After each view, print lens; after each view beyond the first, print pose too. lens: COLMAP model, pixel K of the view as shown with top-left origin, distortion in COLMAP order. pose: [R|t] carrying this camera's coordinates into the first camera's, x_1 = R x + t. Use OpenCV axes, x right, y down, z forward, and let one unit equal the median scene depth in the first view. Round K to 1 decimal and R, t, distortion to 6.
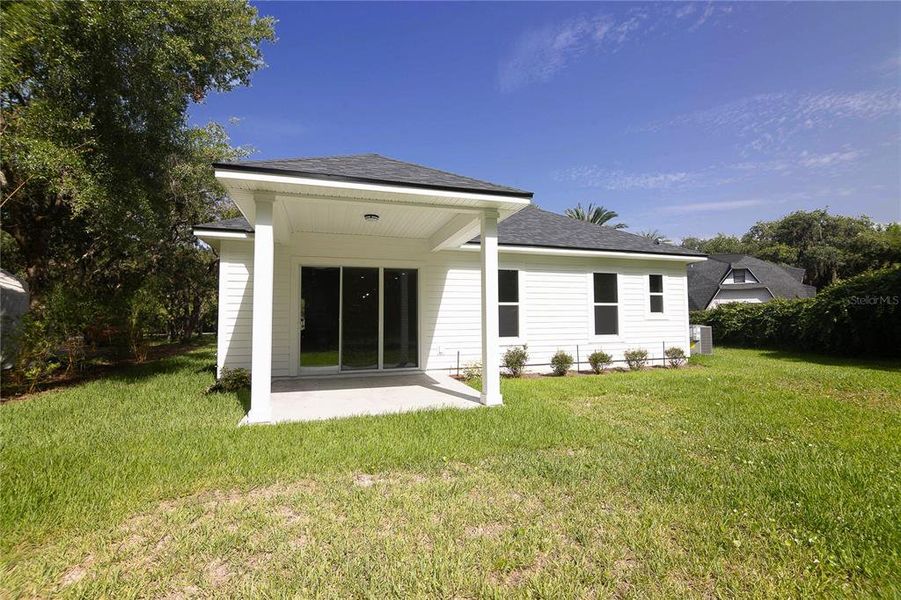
lens RADIAL K [[425.6, 0, 448.4], [0, 425.6, 294.5], [0, 0, 1]] dist [0.000479, -0.000101]
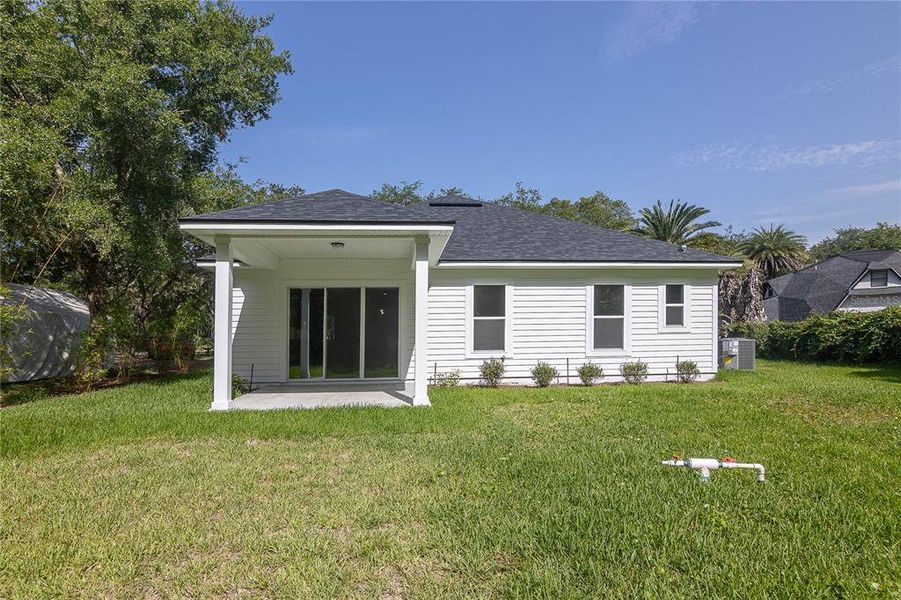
lens RADIAL K [[470.9, 0, 450.5], [0, 470.9, 326.0], [0, 0, 1]] dist [0.004366, 0.000527]
pose [[0.984150, -0.010190, -0.177045, 0.231115], [0.017123, 0.999143, 0.037673, -0.003770], [0.176510, -0.040107, 0.983481, -0.137840]]
